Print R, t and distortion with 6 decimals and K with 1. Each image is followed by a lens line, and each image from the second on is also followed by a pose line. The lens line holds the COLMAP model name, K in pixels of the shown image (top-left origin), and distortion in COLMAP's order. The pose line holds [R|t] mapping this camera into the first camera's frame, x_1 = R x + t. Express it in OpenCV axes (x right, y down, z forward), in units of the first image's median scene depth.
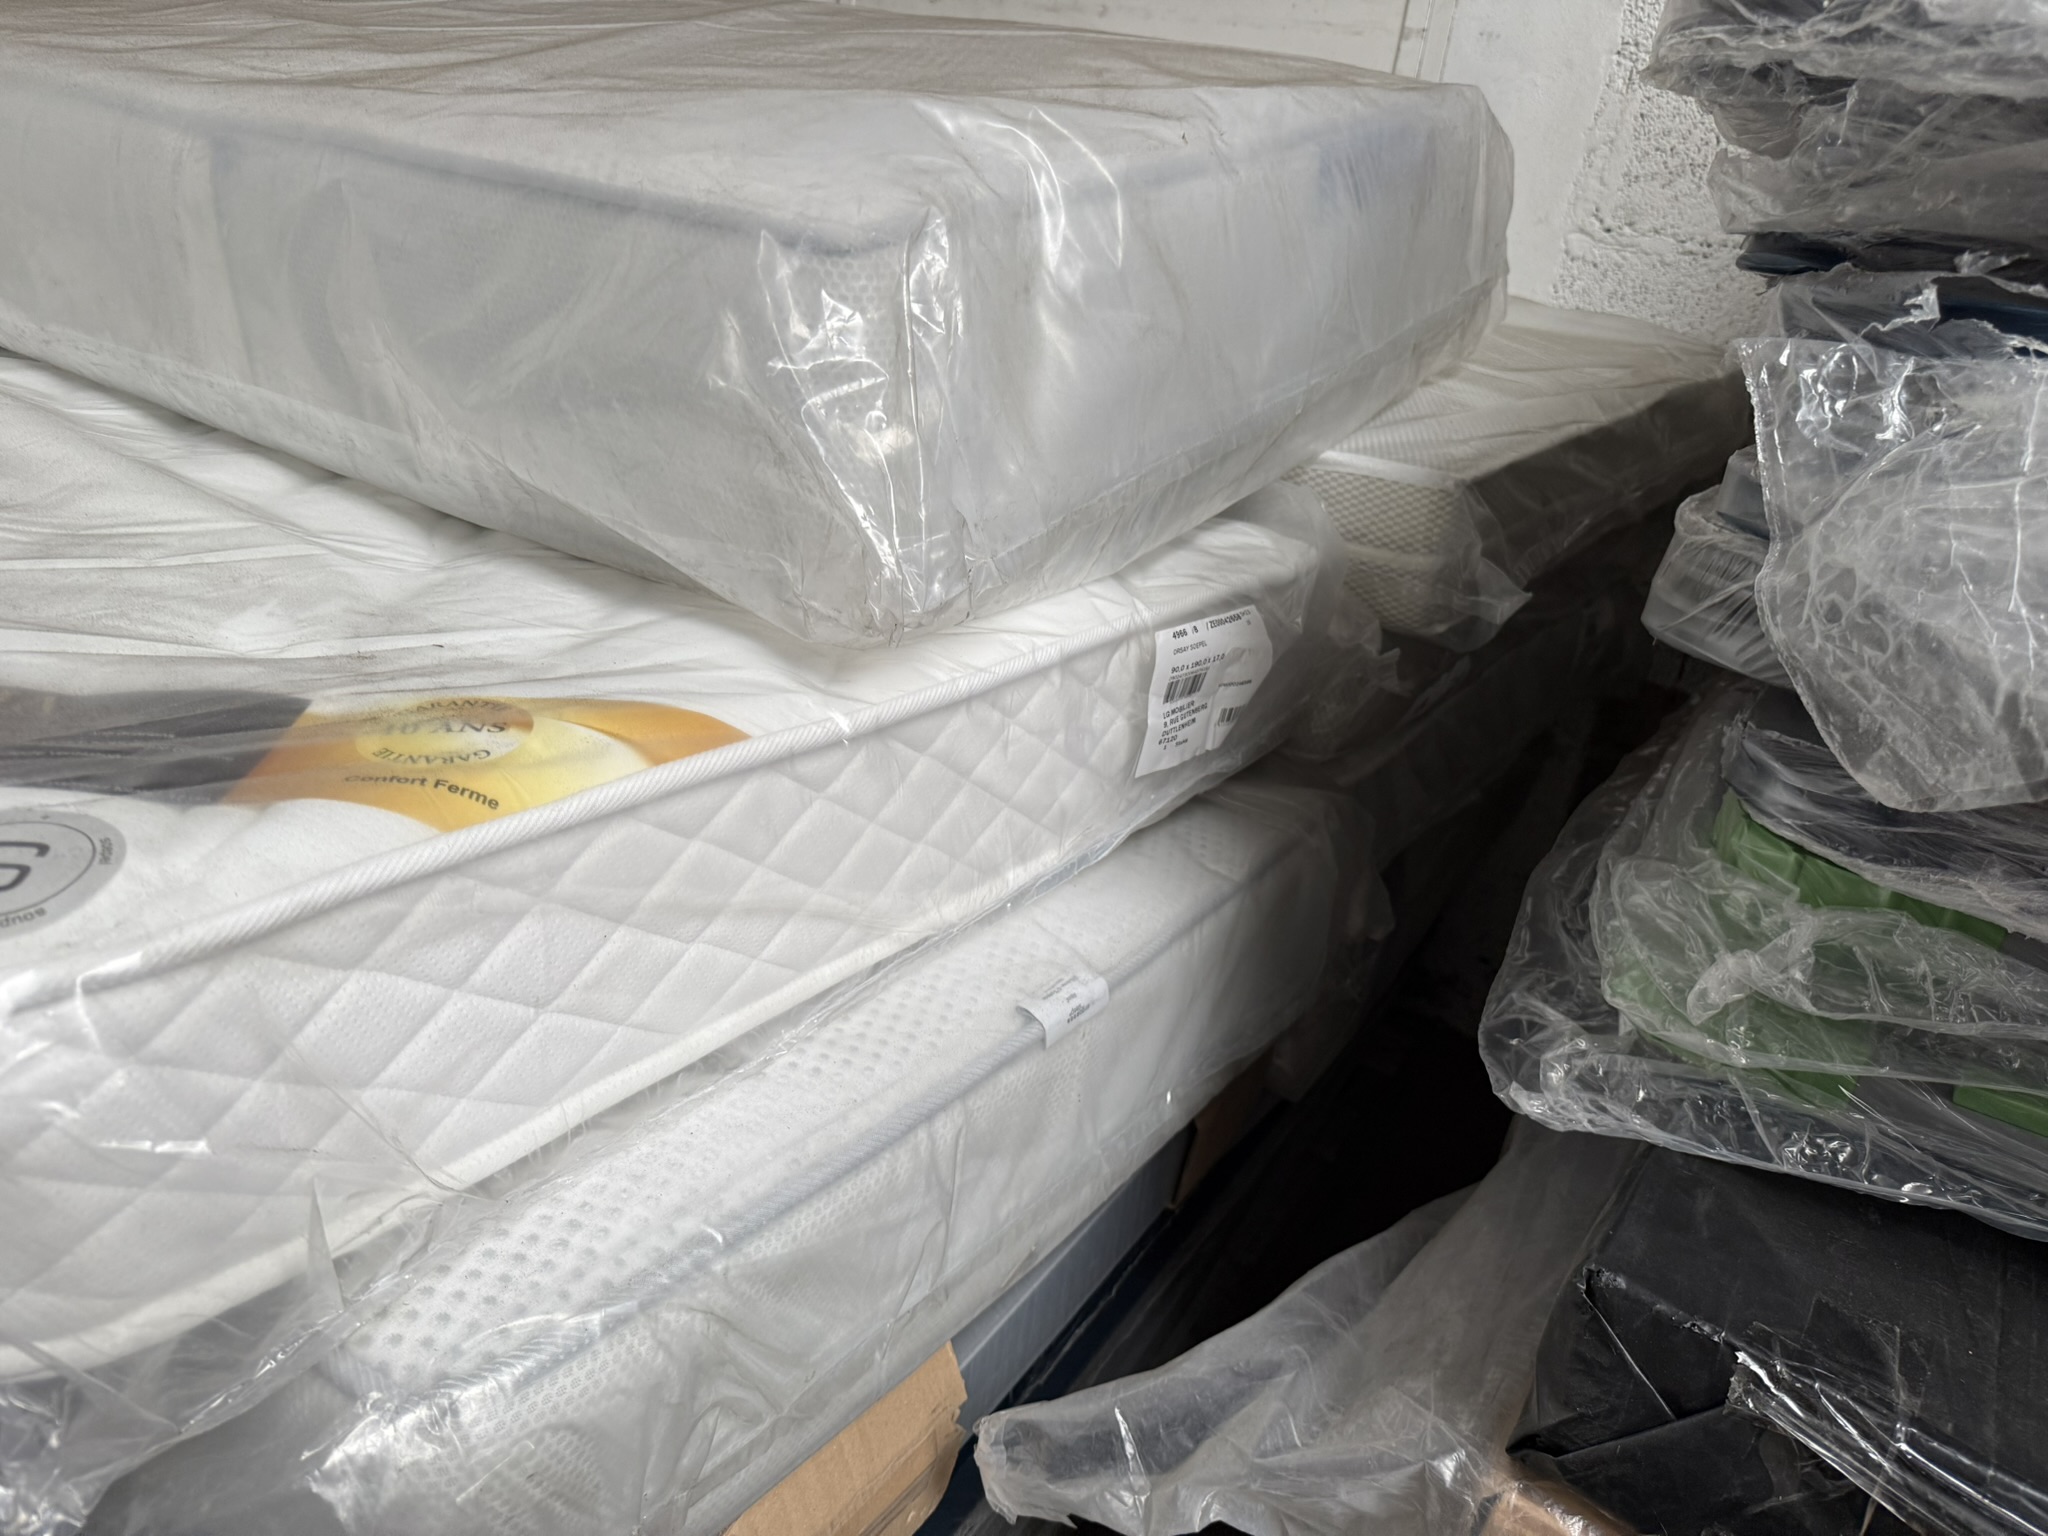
lens RADIAL K [[1420.6, 0, 1016.8], [0, 1420.6, 772.1], [0, 0, 1]] dist [0.012992, -0.020376]
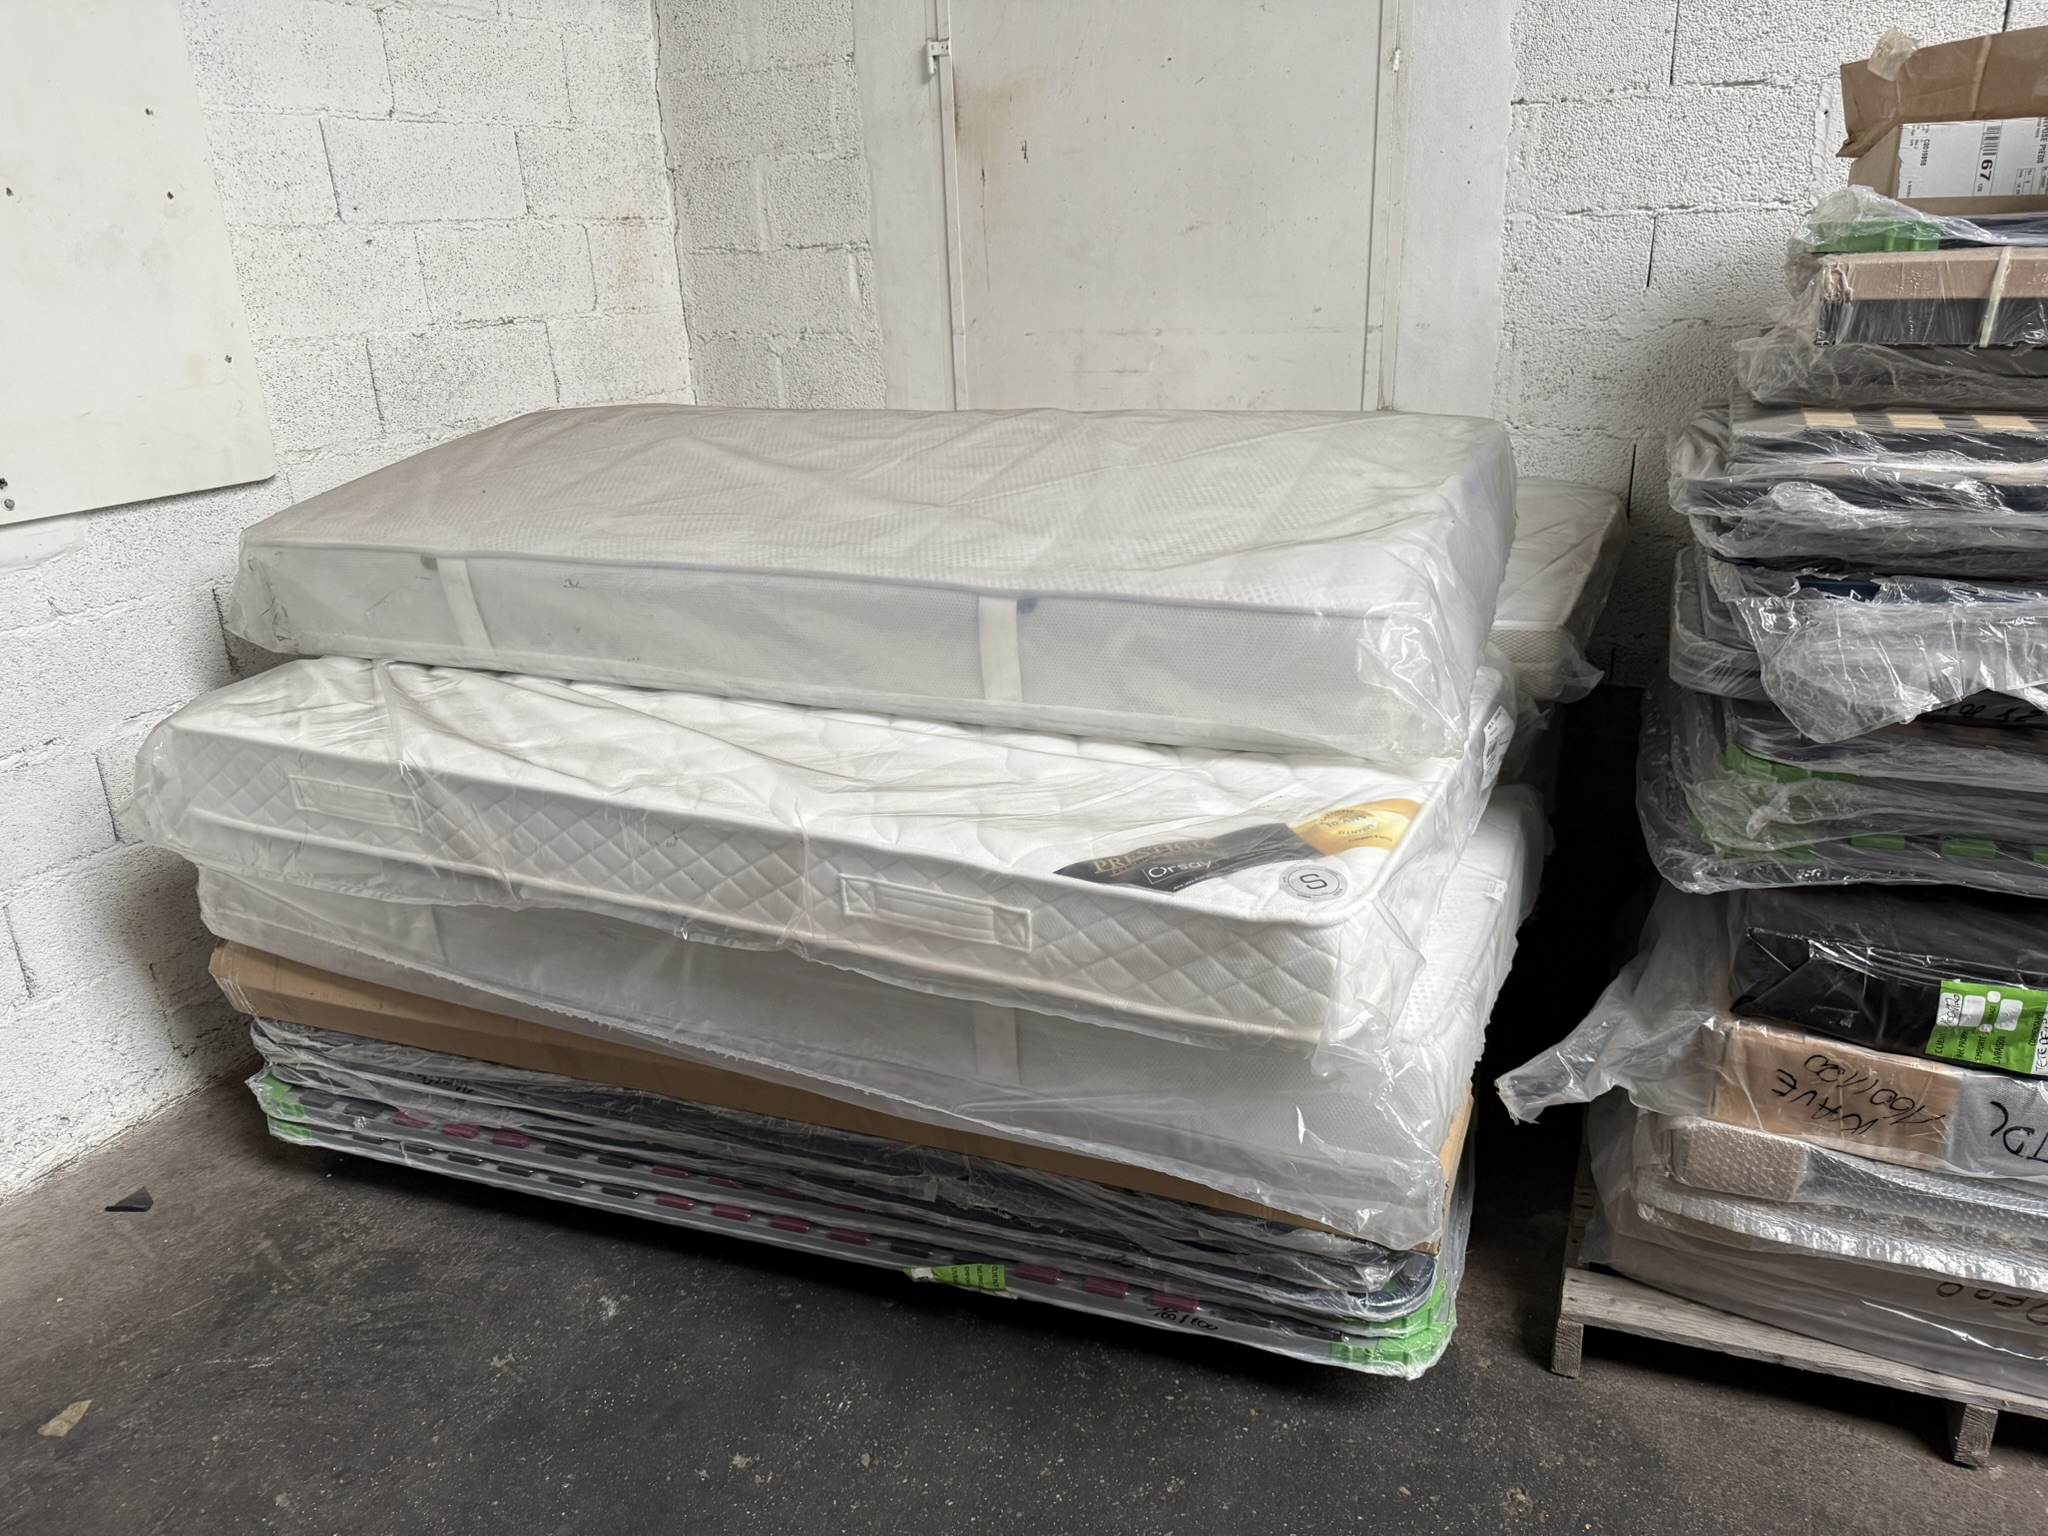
lens RADIAL K [[1420.6, 0, 993.0], [0, 1420.6, 786.0], [0, 0, 1]] dist [0.012992, -0.020376]
pose [[0.970292, -0.213039, 0.114668, -1.120374], [0.217084, 0.975861, -0.023876, -0.149061], [-0.106813, 0.048059, 0.993117, -1.395889]]
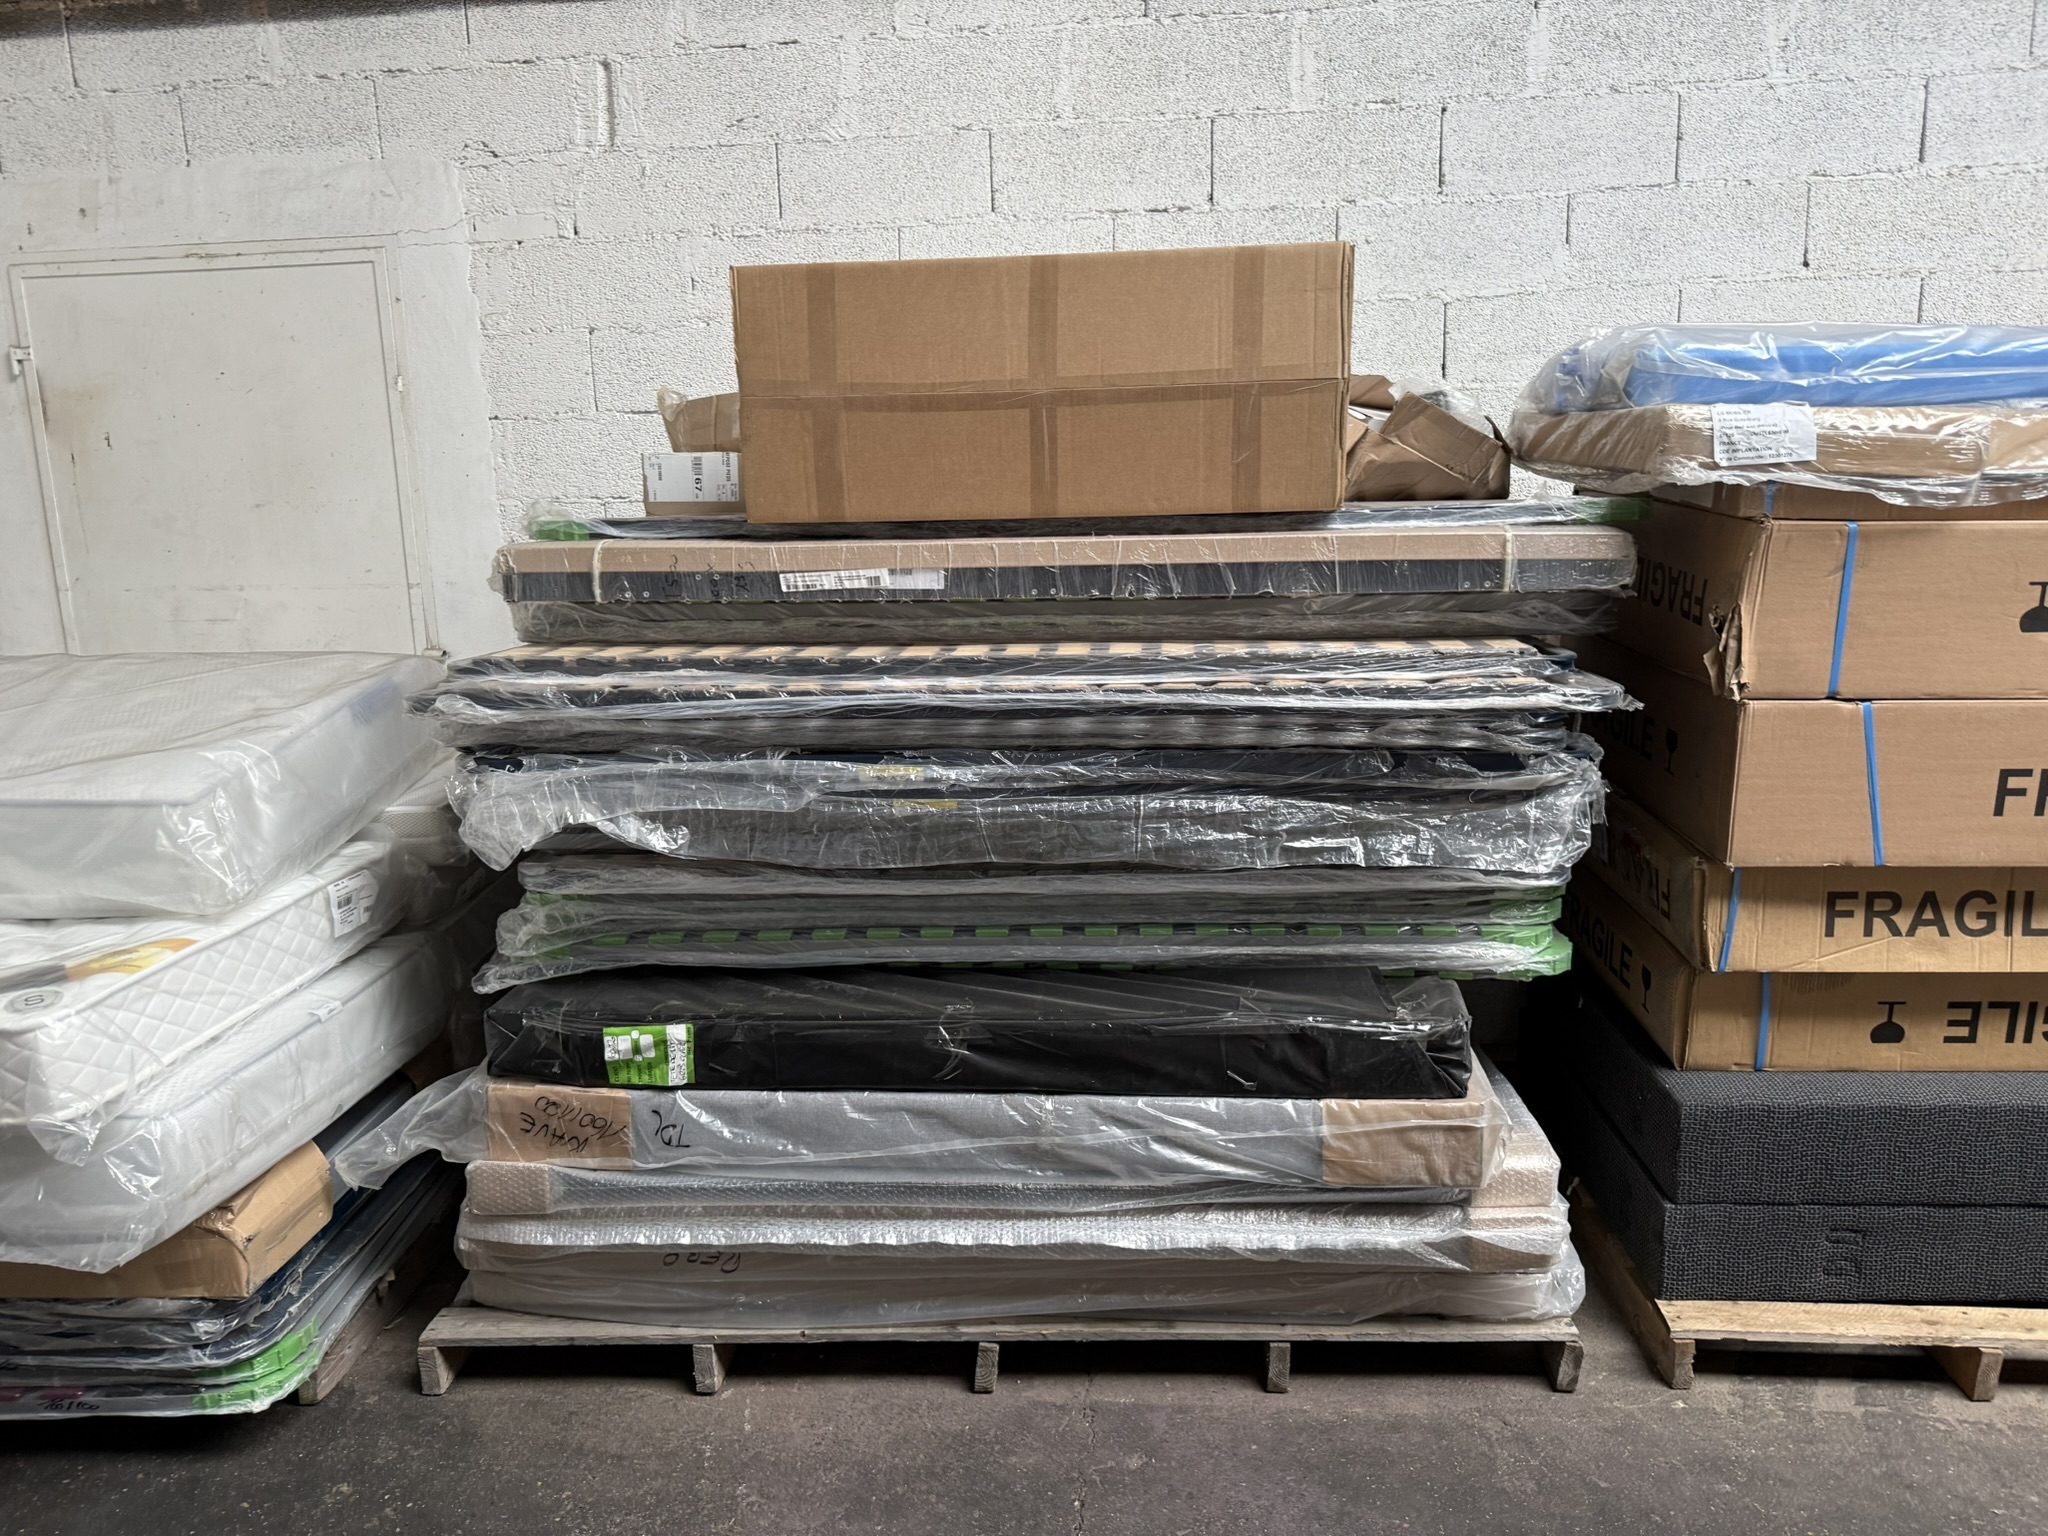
lens RADIAL K [[1420.6, 0, 1018.2], [0, 1420.6, 770.1], [0, 0, 1]] dist [0.012992, -0.020376]
pose [[0.850326, -0.241421, 0.467613, -0.008234], [0.319281, 0.943014, -0.093730, 0.490687], [-0.418337, 0.229001, 0.878950, -2.713205]]
